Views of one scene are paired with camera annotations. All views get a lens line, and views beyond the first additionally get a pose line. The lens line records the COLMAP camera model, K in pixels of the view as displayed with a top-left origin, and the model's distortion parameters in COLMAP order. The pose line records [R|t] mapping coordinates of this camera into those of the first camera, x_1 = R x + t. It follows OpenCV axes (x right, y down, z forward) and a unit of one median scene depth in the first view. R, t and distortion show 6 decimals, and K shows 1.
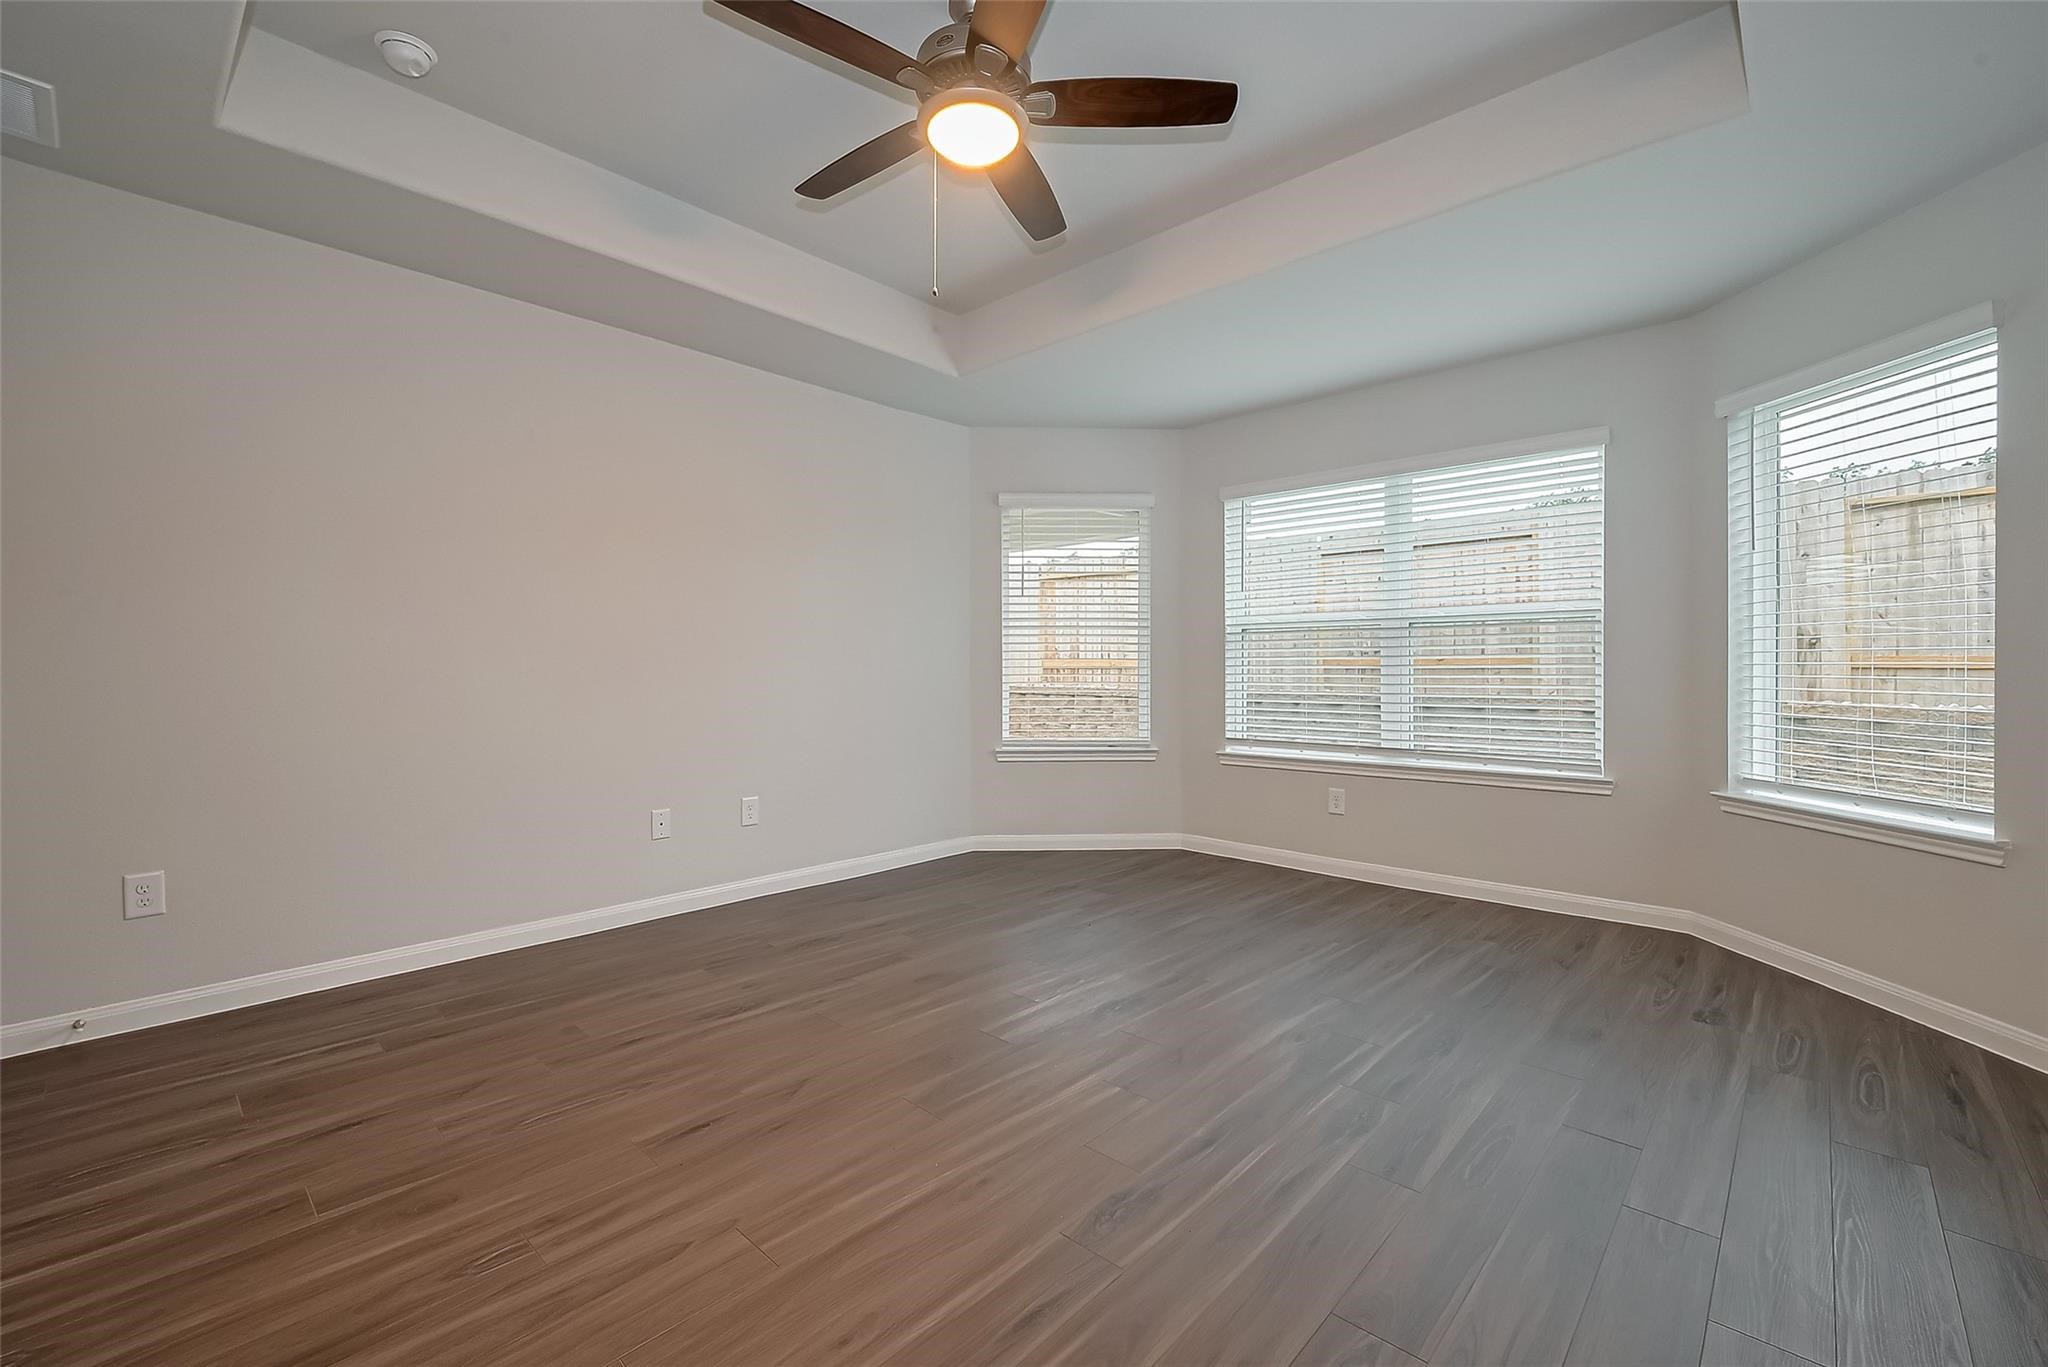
lens RADIAL K [[857.2, 0, 1022.8], [0, 857.2, 666.0], [0, 0, 1]] dist [-0.000607, -0.000068]
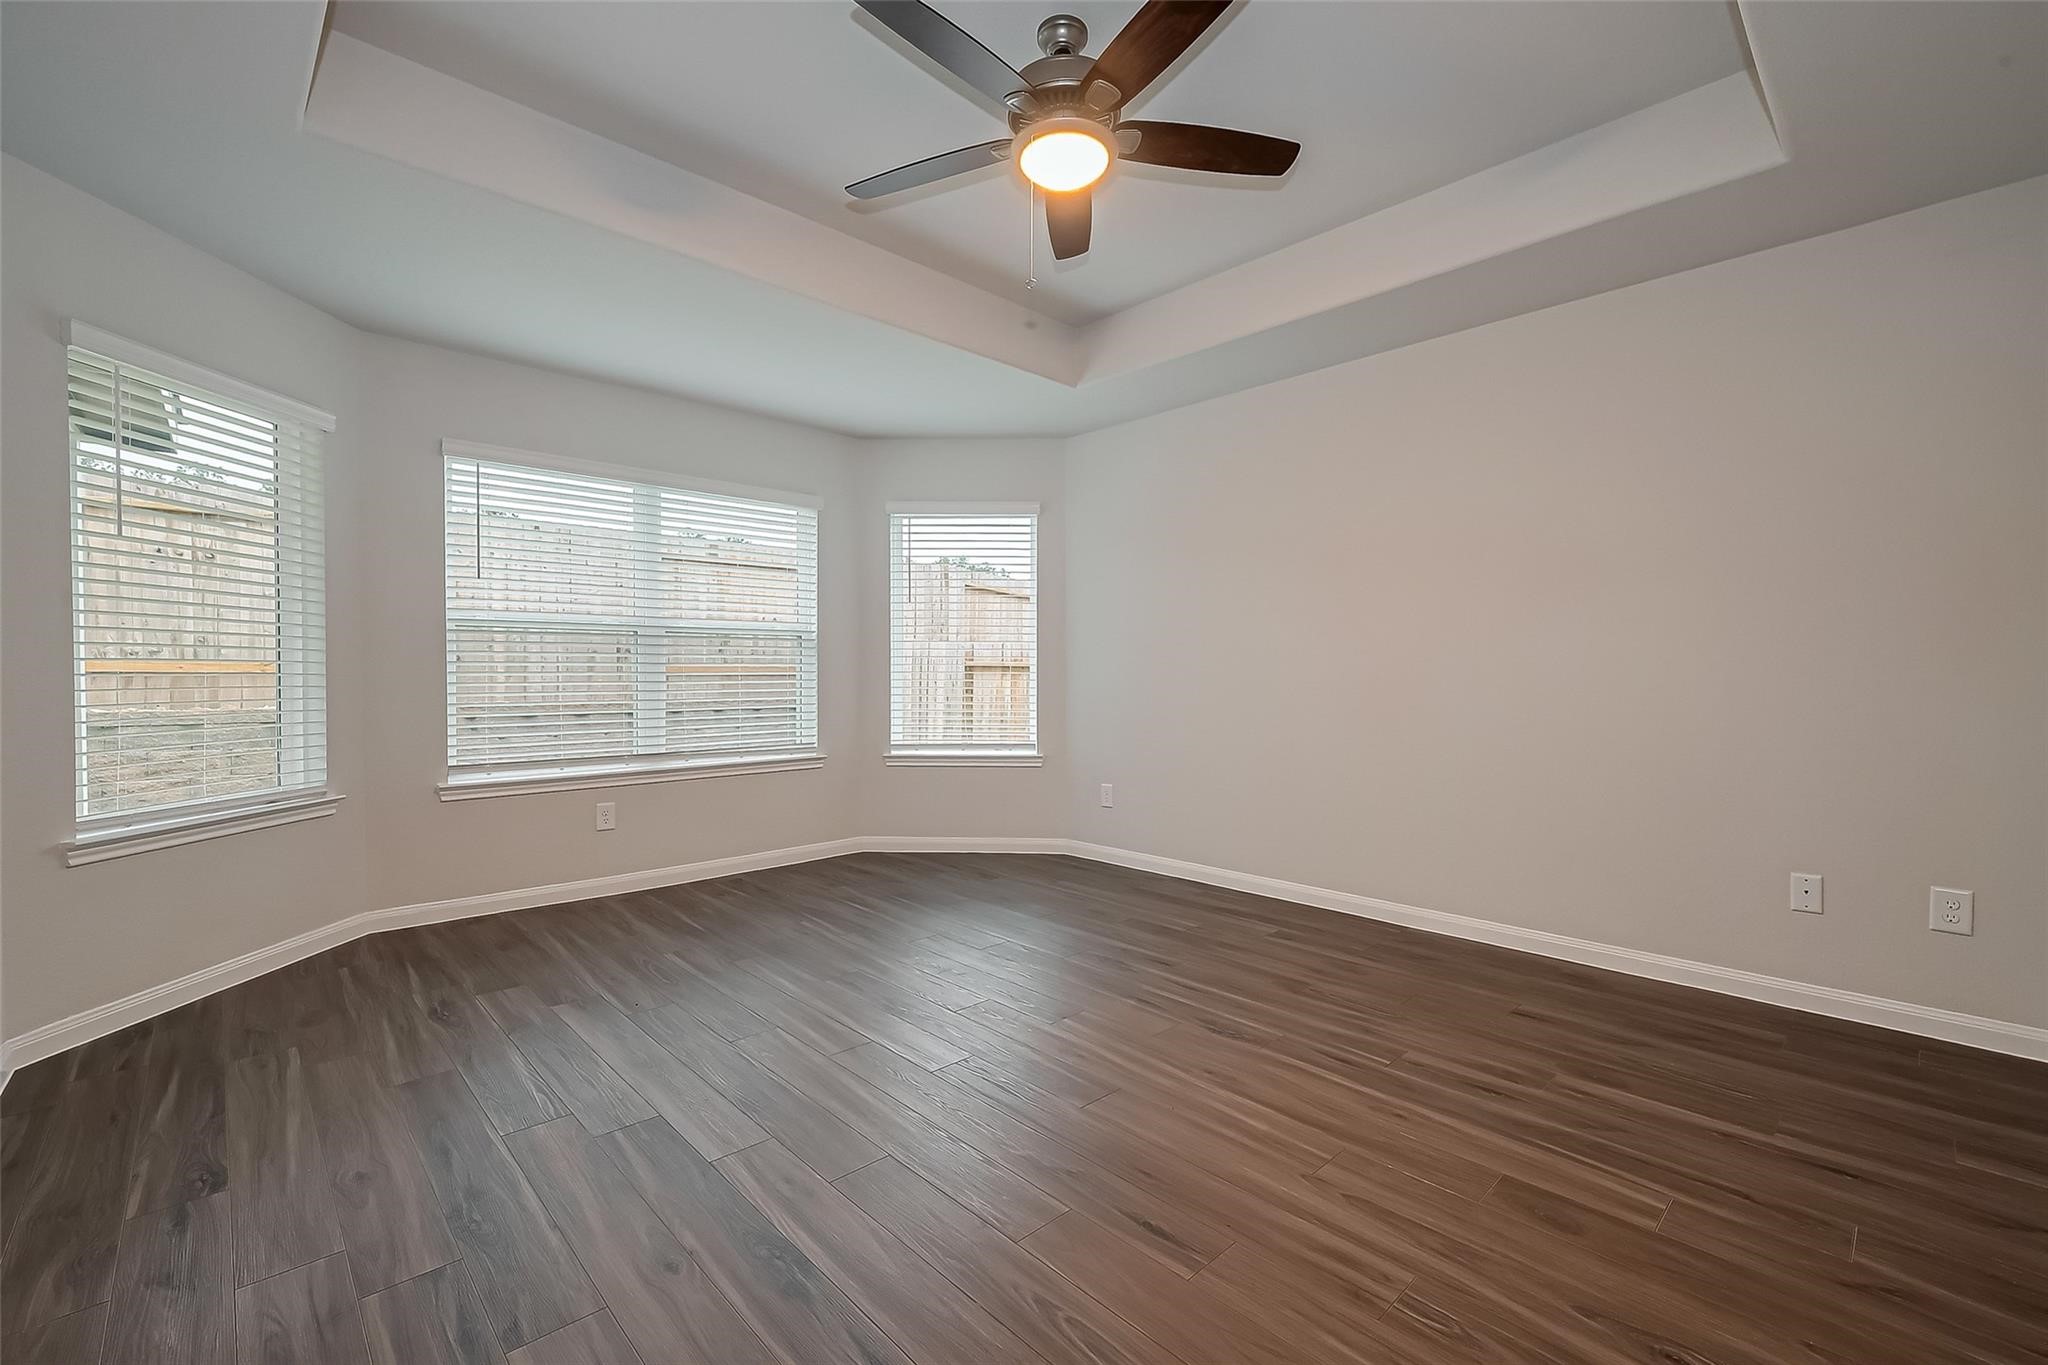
lens RADIAL K [[865.3, 0, 1020.0], [0, 865.3, 683.0], [0, 0, 1]] dist [-0.000065, 0.000048]
pose [[0.072601, -0.009765, 0.997313, -0.778454], [-0.000371, 0.999952, 0.009817, 0.002201], [-0.997361, -0.001083, 0.072594, 0.682815]]
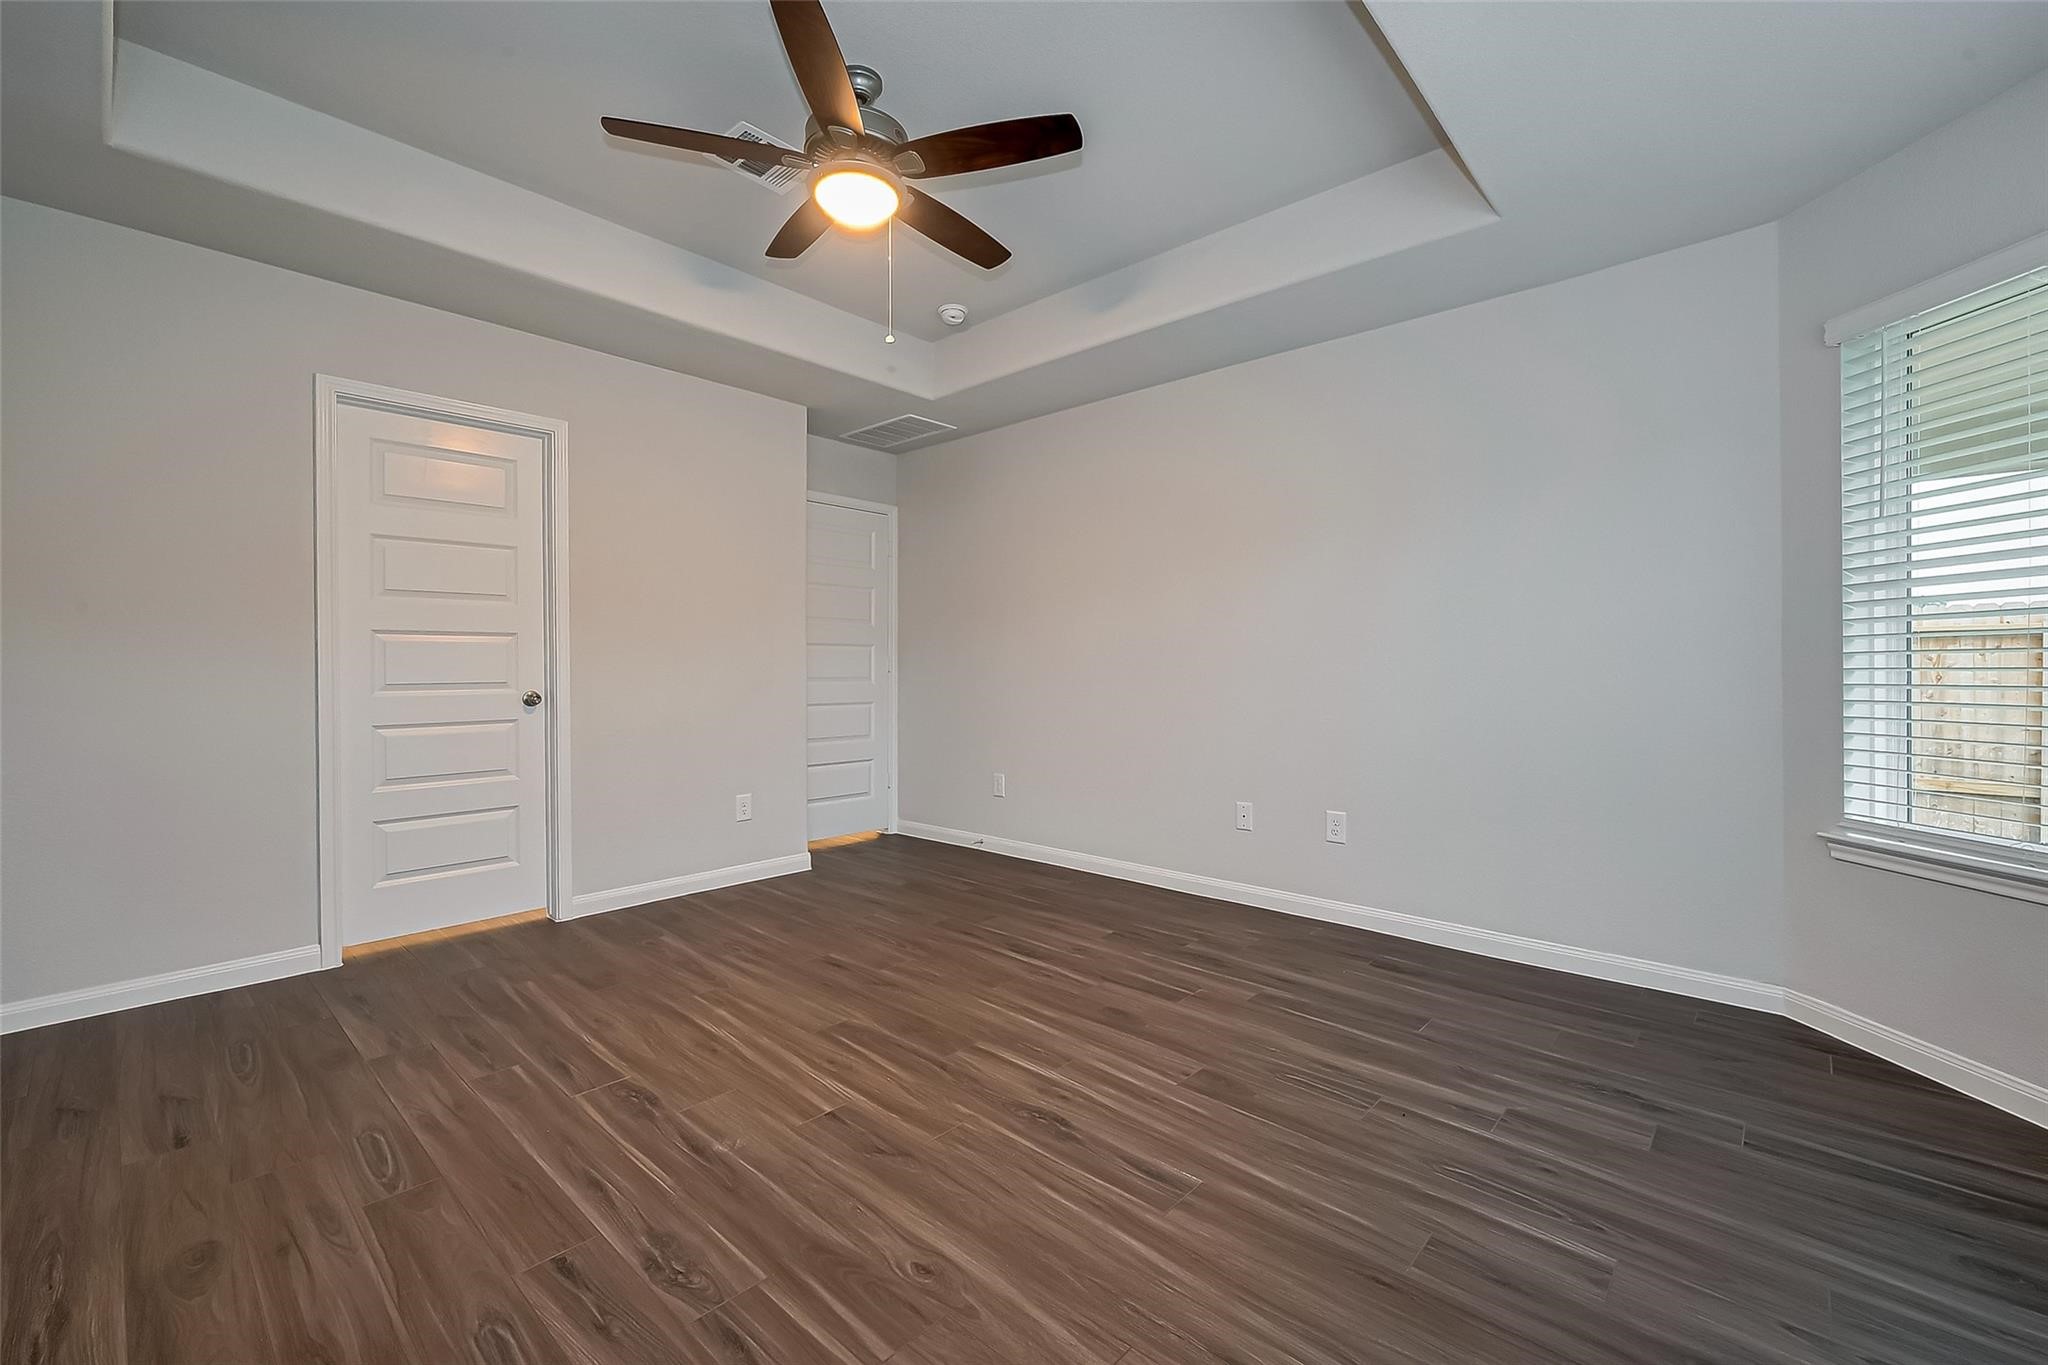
lens RADIAL K [[852.3, 0, 1022.7], [0, 852.3, 662.9], [0, 0, 1]] dist [0.000587, -0.000043]
pose [[0.004744, -0.005218, -0.999975, 0.747823], [0.002408, 0.999984, -0.005207, -0.000396], [0.999986, -0.002384, 0.004757, 0.850017]]
